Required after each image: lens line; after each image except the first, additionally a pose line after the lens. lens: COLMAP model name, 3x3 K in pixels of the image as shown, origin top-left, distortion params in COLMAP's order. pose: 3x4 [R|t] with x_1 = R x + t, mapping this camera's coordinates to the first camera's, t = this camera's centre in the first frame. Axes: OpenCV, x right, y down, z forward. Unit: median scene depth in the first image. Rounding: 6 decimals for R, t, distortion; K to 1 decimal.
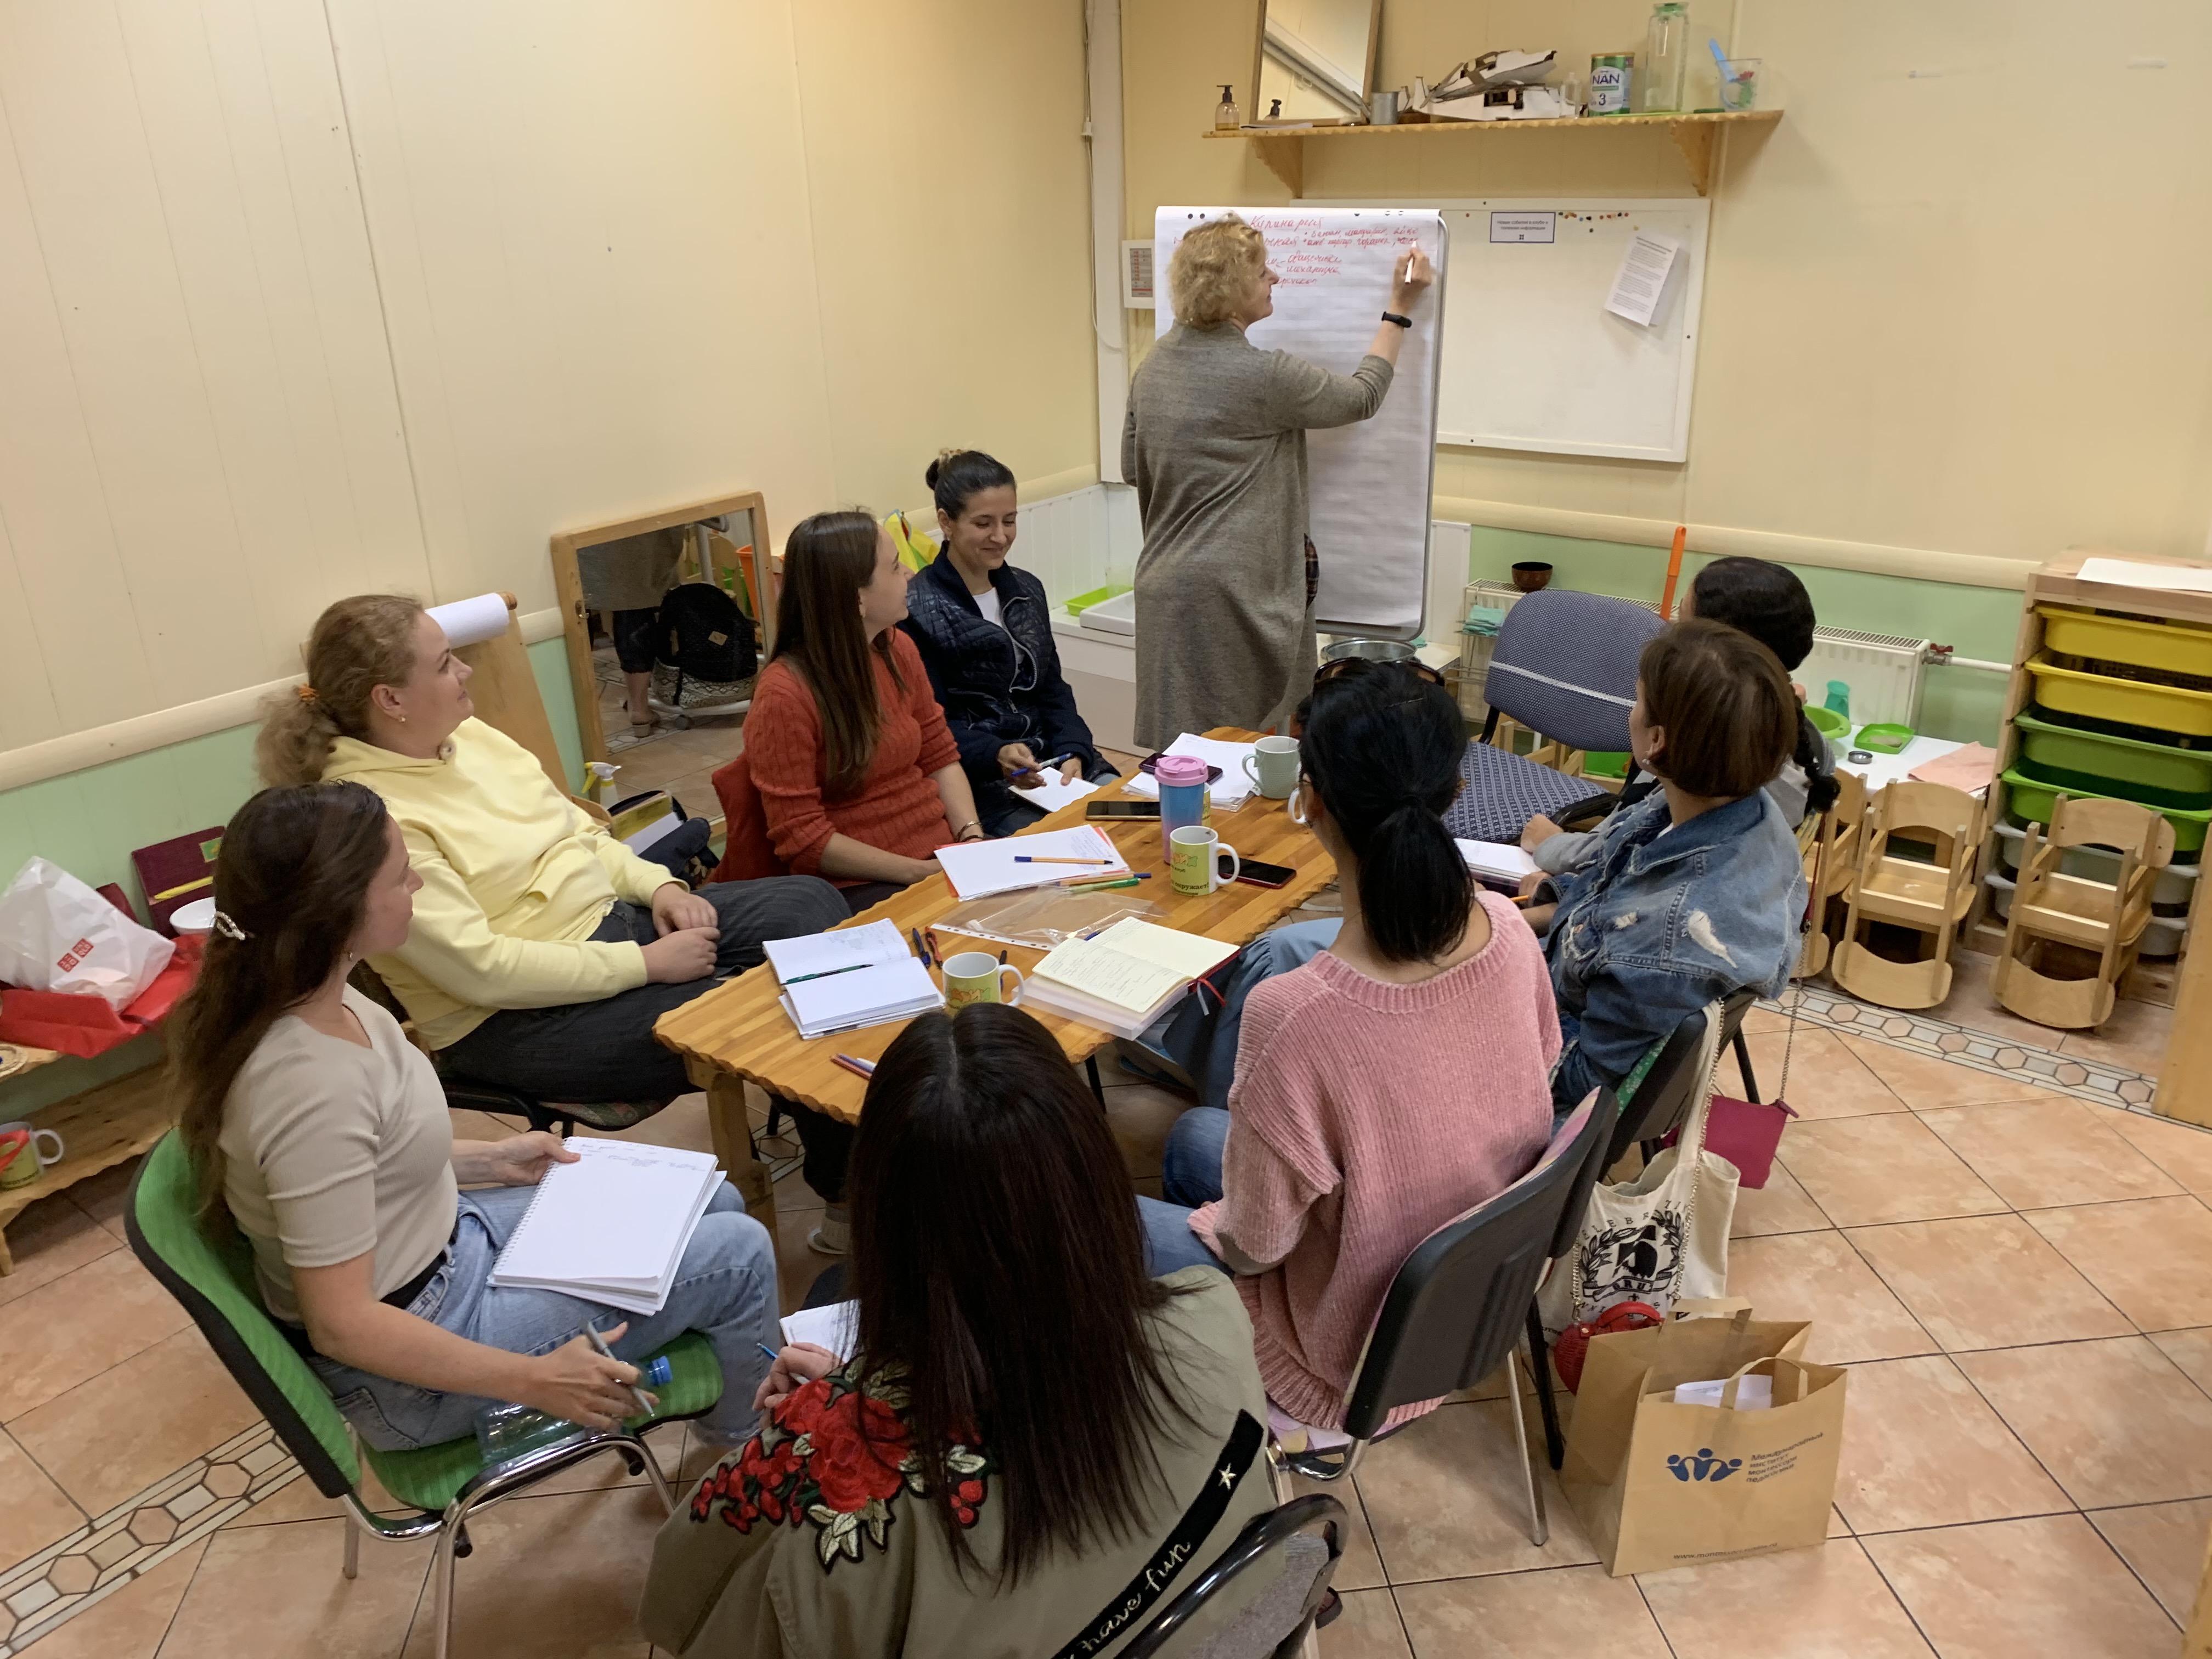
lens RADIAL K [[1685.3, 0, 1106.2], [0, 1685.3, 836.1], [0, 0, 1]] dist [0.004552, 0.004150]
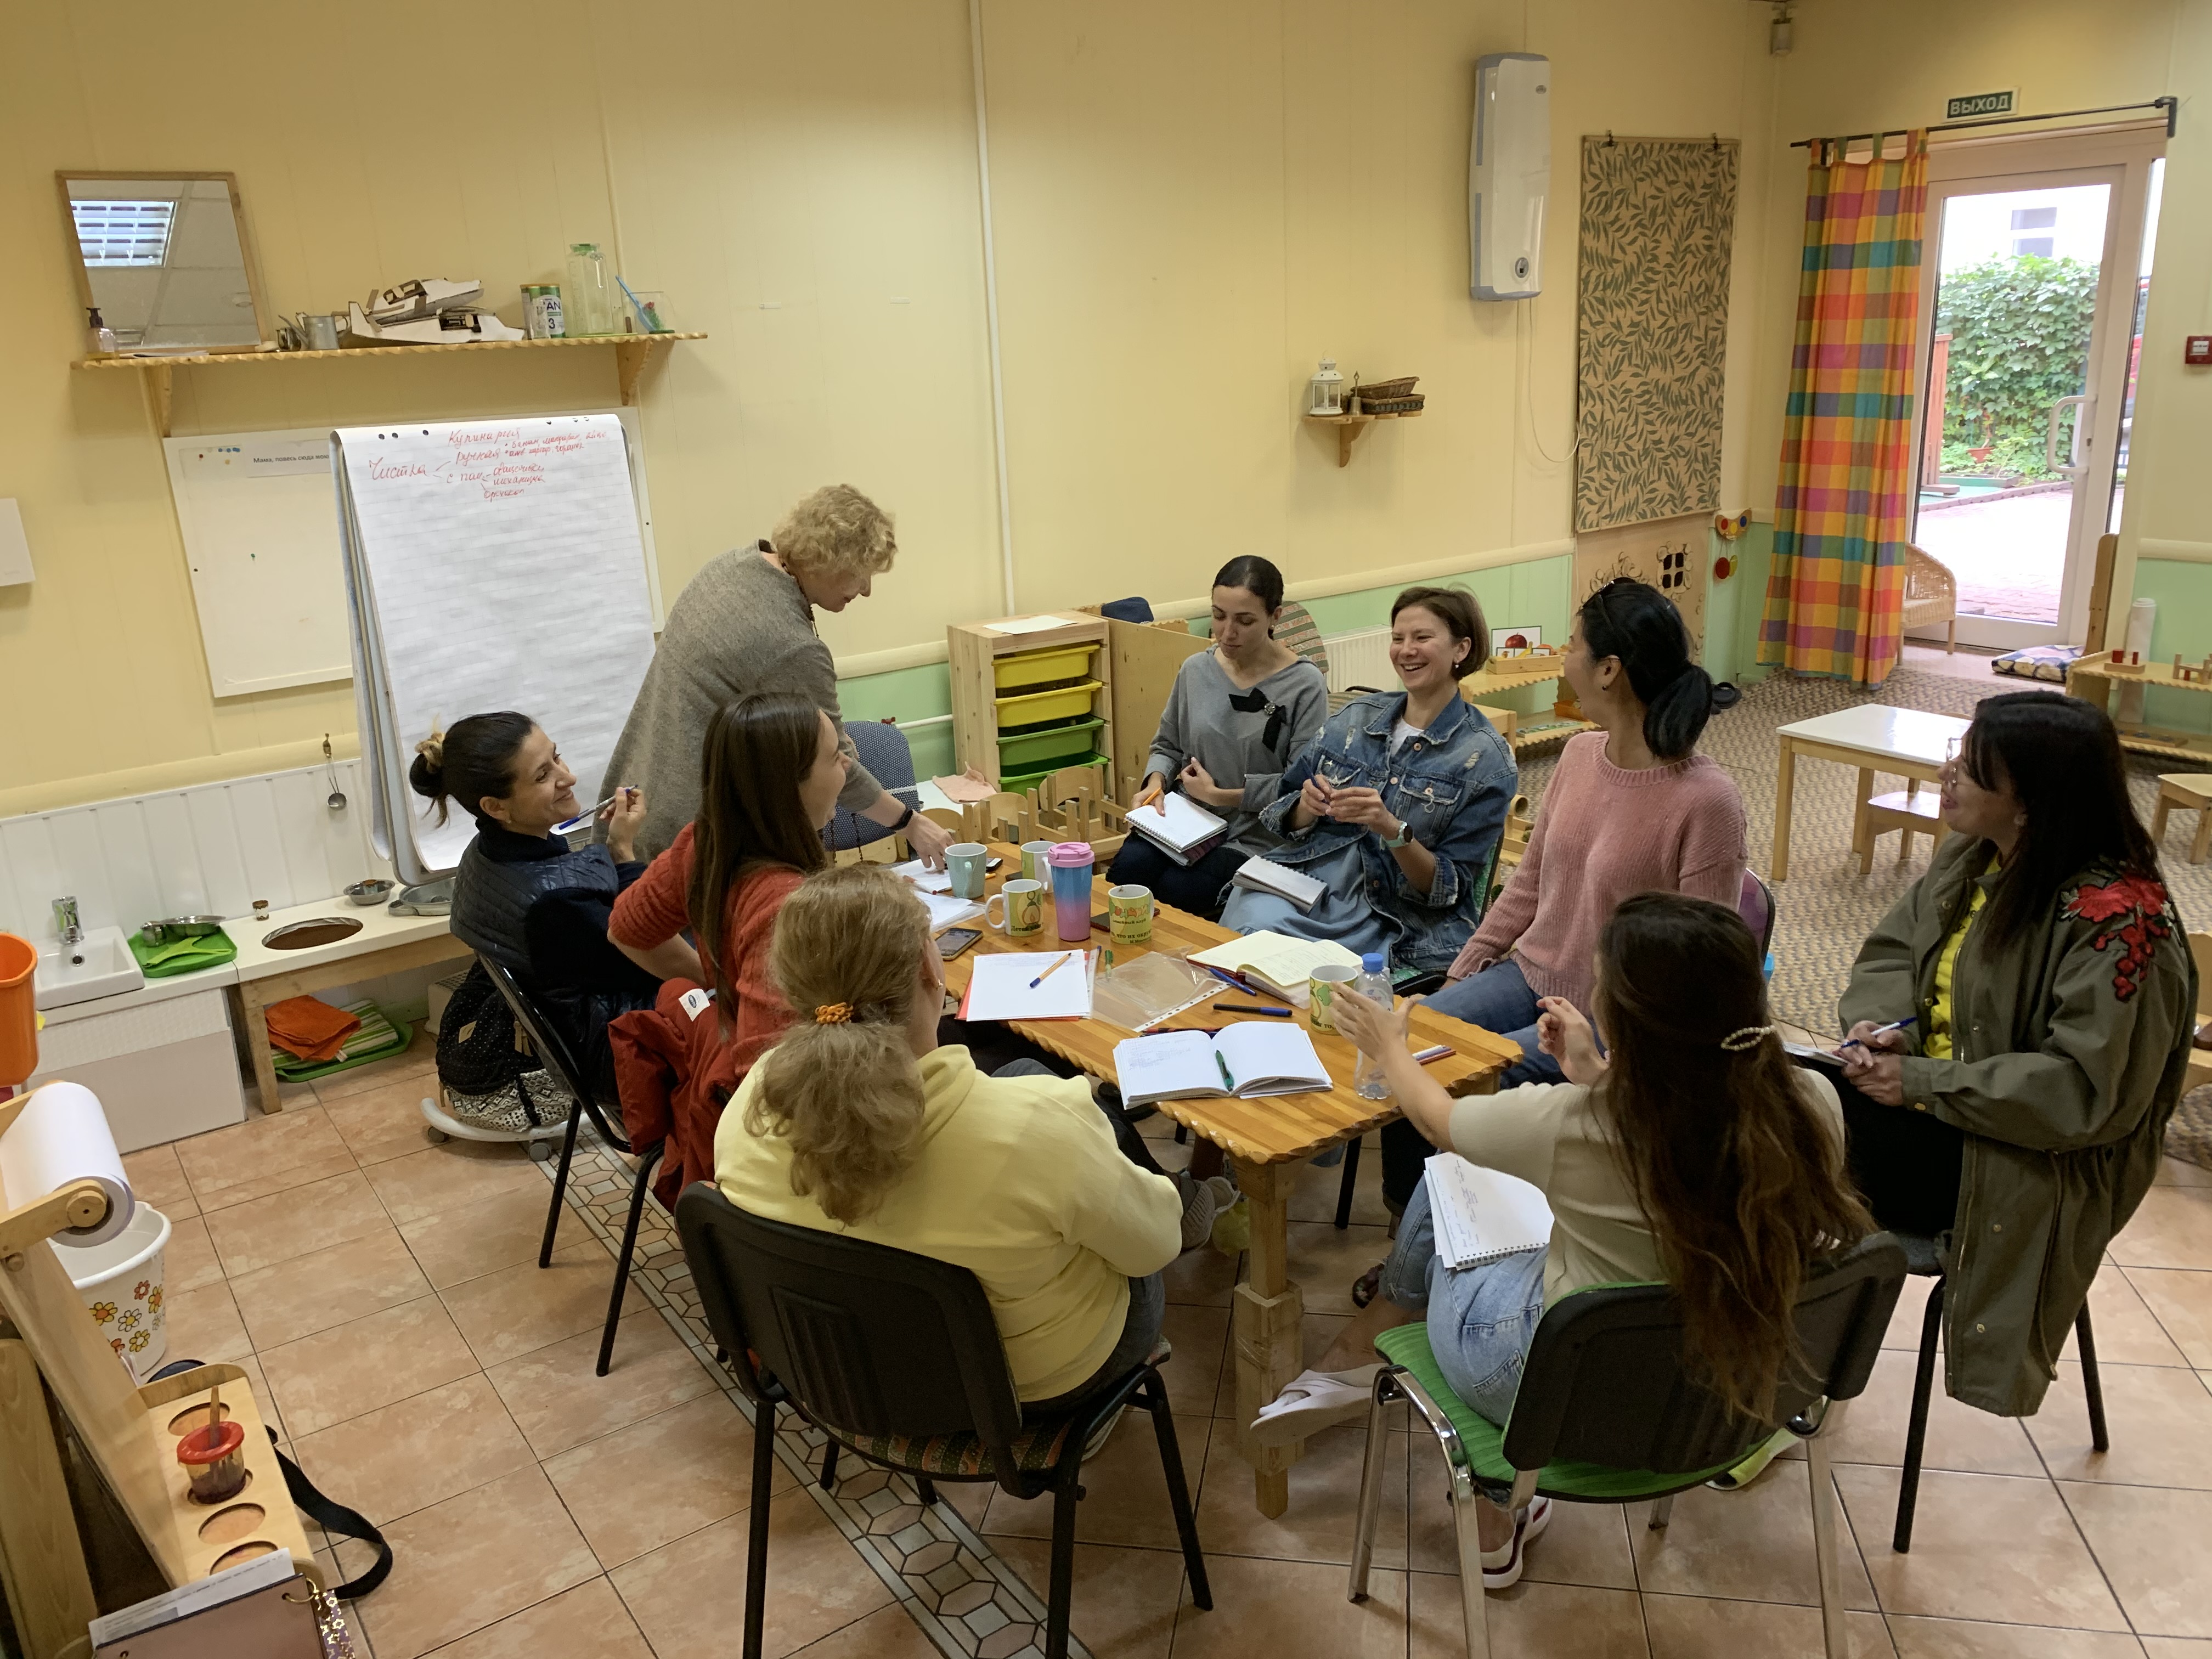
lens RADIAL K [[1685.3, 0, 1105.6], [0, 1685.3, 826.6], [0, 0, 1]] dist [0.004552, 0.004150]
pose [[0.293899, -0.257580, 0.920476, -0.728197], [0.403562, 0.906403, 0.124788, -0.139767], [-0.866465, 0.334794, 0.370340, 0.414253]]
